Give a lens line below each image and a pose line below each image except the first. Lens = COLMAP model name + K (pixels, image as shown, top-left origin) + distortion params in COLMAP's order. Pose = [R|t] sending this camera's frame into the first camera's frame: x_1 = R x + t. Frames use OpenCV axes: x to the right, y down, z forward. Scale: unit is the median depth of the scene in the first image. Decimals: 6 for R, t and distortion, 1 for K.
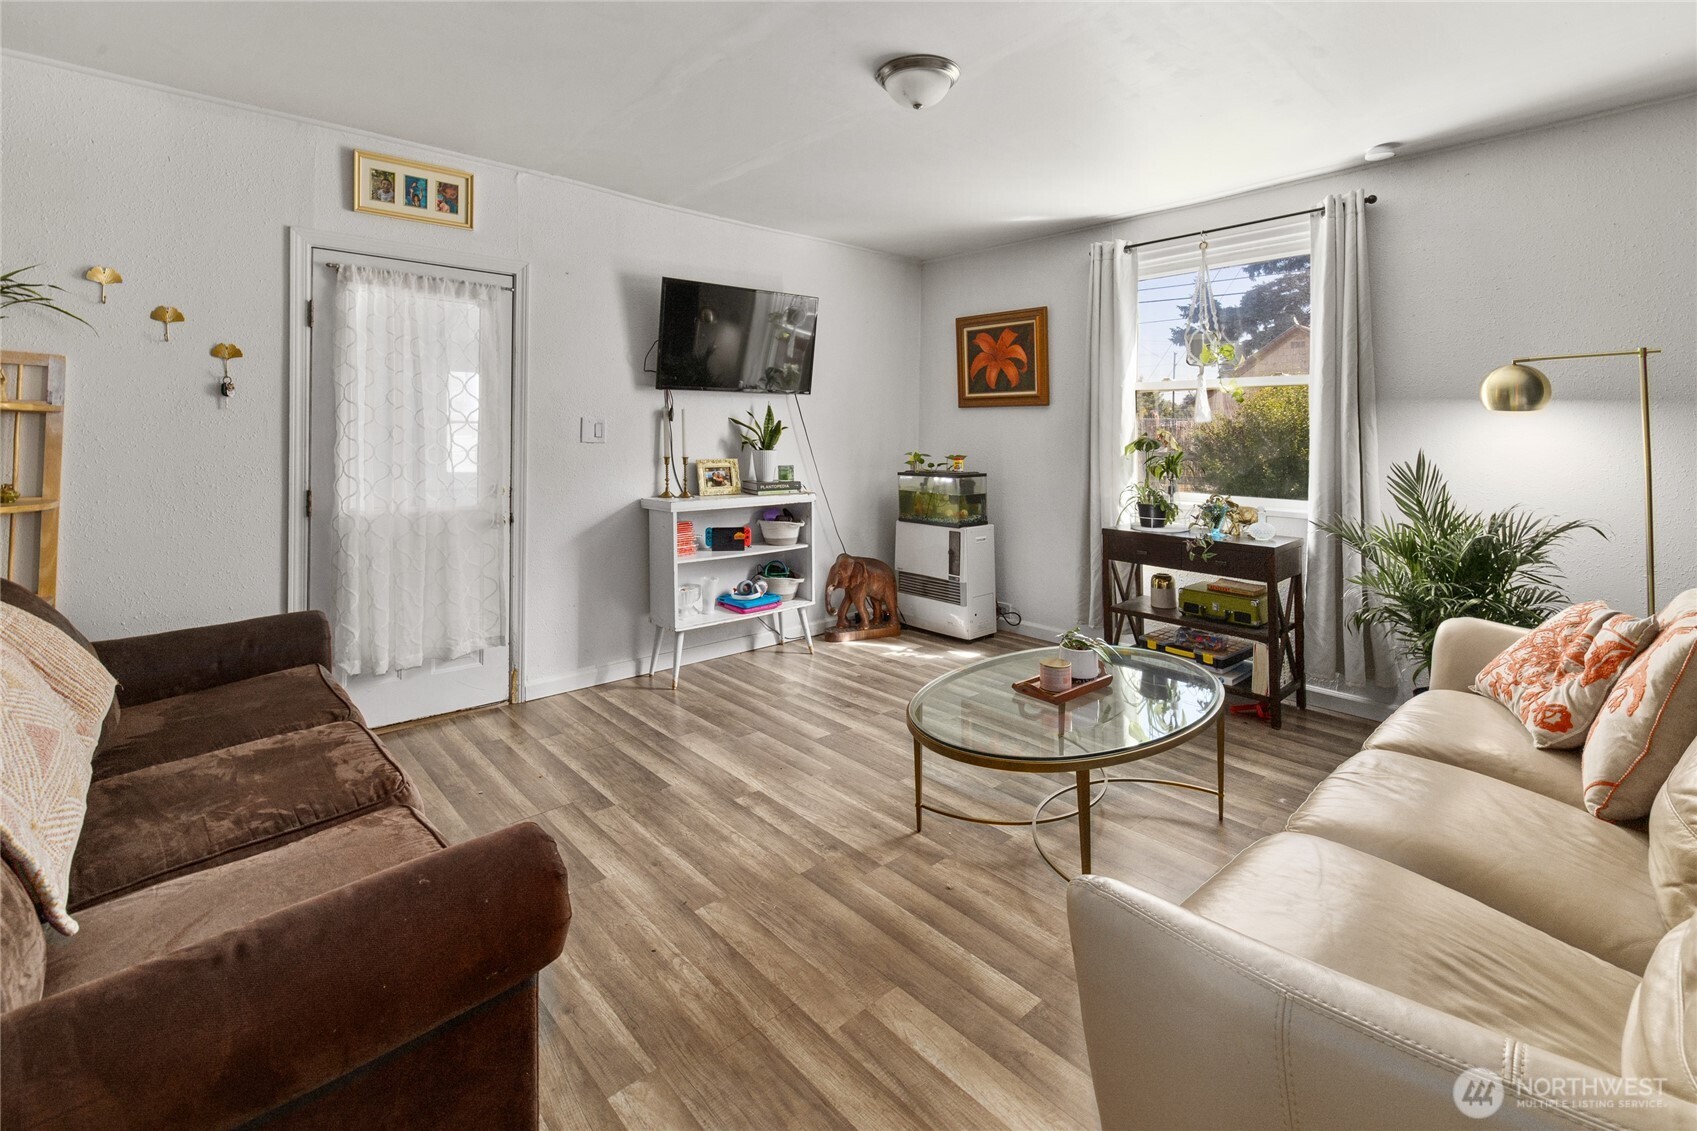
lens RADIAL K [[779.5, 0, 863.1], [0, 779.5, 417.1], [0, 0, 1]] dist [0.006626, 0.000684]
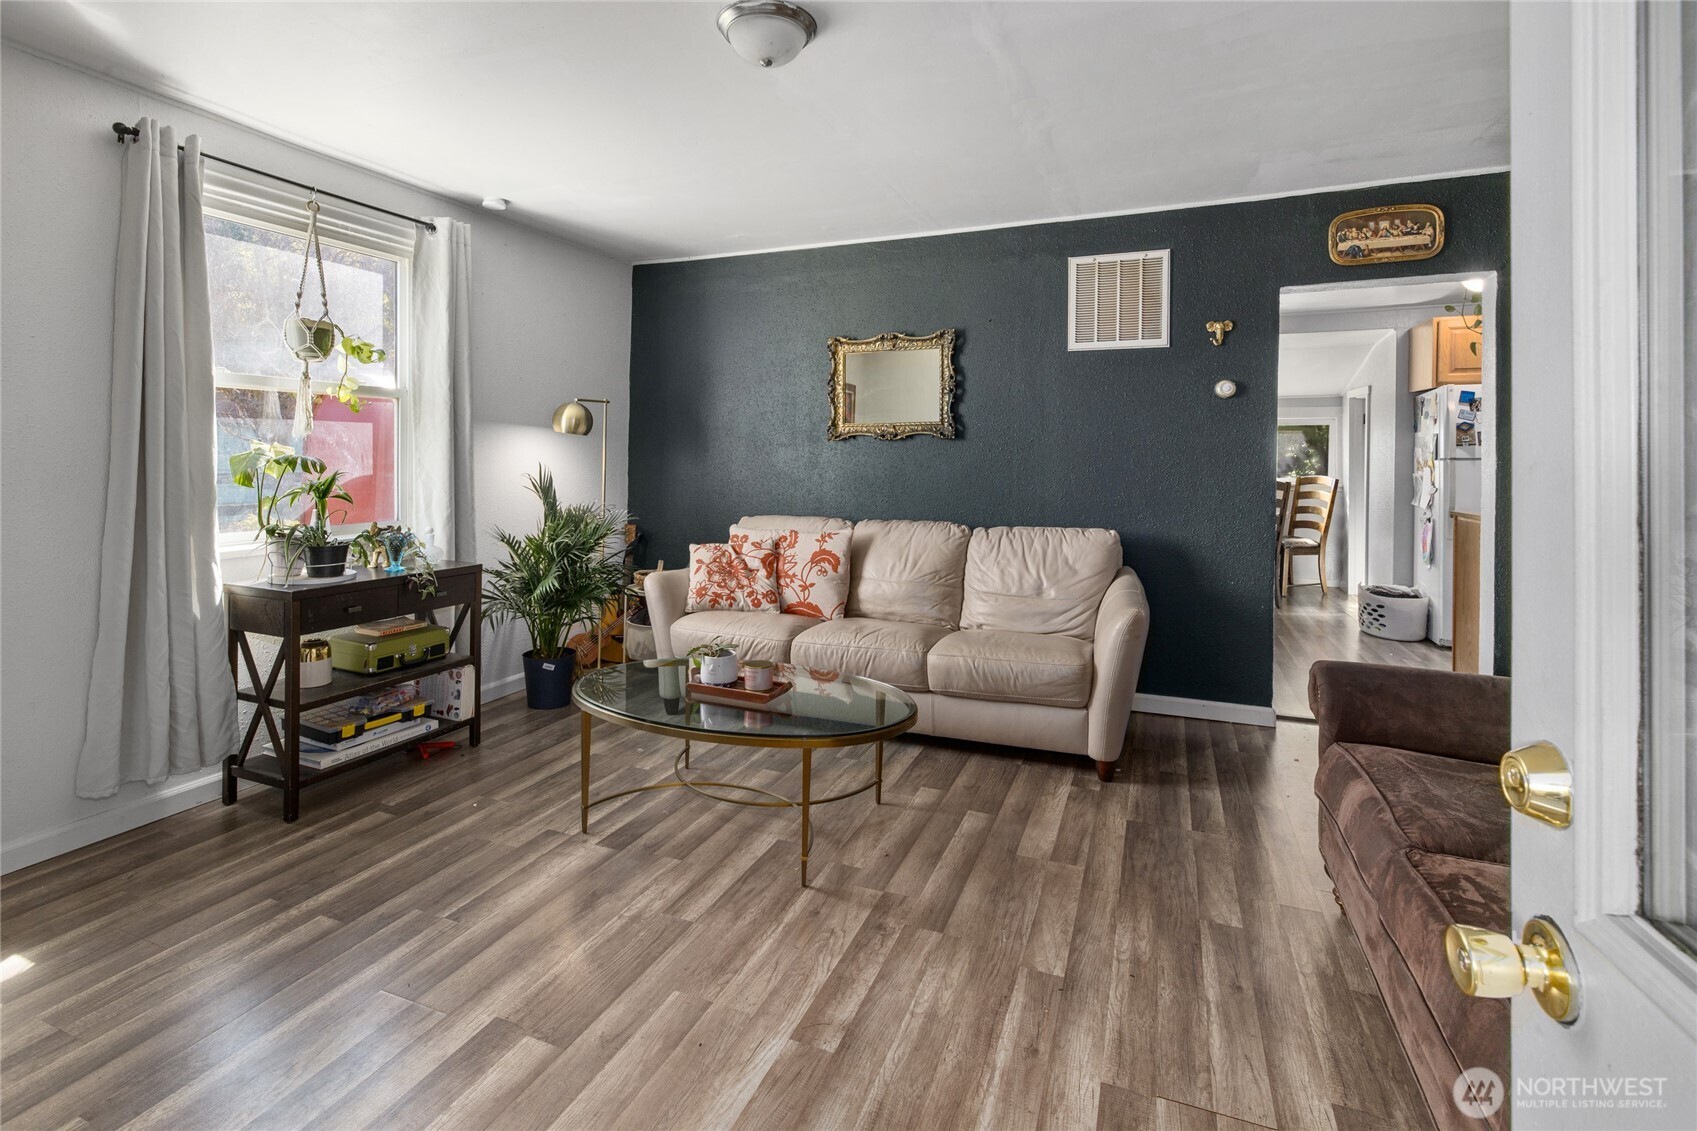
lens RADIAL K [[820.7, 0, 813.4], [0, 820.7, 465.9], [0, 0, 1]] dist [-0.003587, 0.001145]
pose [[-0.427259, -0.010881, 0.904064, -0.858853], [-0.022591, 0.999744, 0.001356, 0.042580], [-0.903847, -0.019844, -0.427396, 1.529167]]
